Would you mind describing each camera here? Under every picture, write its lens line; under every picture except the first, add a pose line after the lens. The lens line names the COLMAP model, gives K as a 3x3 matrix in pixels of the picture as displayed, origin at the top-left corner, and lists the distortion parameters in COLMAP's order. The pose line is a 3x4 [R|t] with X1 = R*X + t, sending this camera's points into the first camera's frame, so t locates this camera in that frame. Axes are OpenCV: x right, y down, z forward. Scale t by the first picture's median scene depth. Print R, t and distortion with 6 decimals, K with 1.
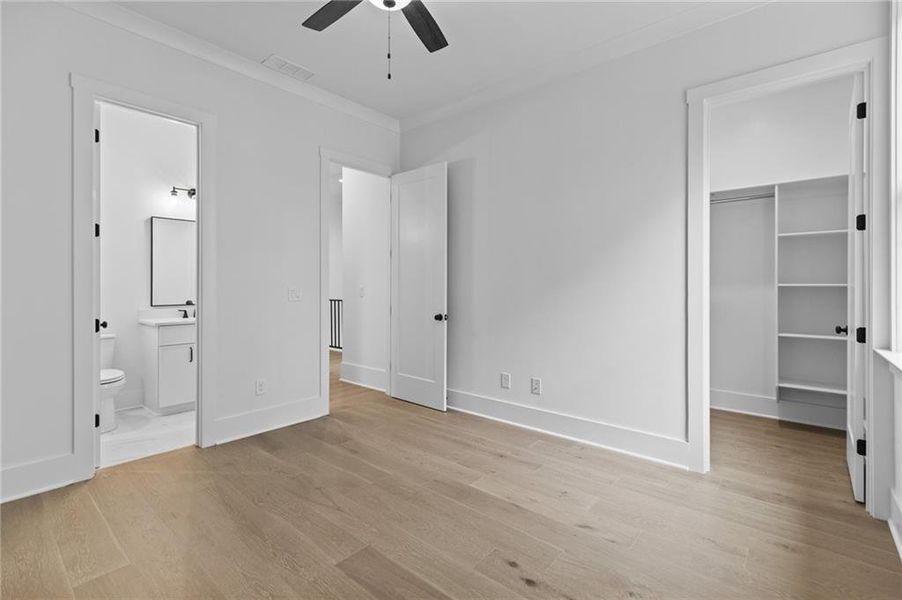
lens RADIAL K [[406.1, 0, 452.3], [0, 406.1, 298.8], [0, 0, 1]] dist [0.003782, 0.000315]
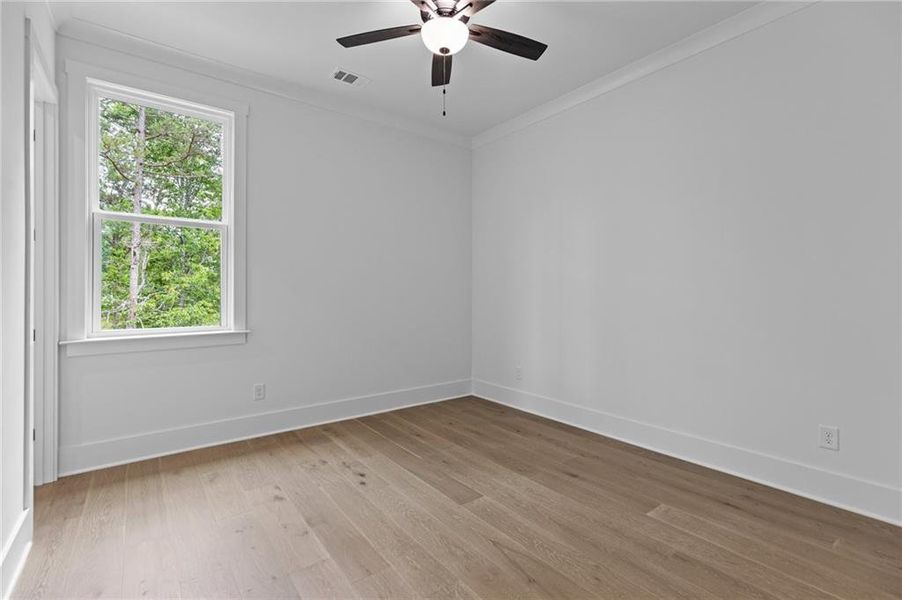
lens RADIAL K [[406.1, 0, 452.3], [0, 406.1, 298.8], [0, 0, 1]] dist [0.003782, 0.000315]
pose [[-0.978120, -0.003799, 0.208007, -0.430930], [0.005296, 0.999054, 0.043152, -0.064302], [-0.207974, 0.043310, -0.977175, 2.155940]]
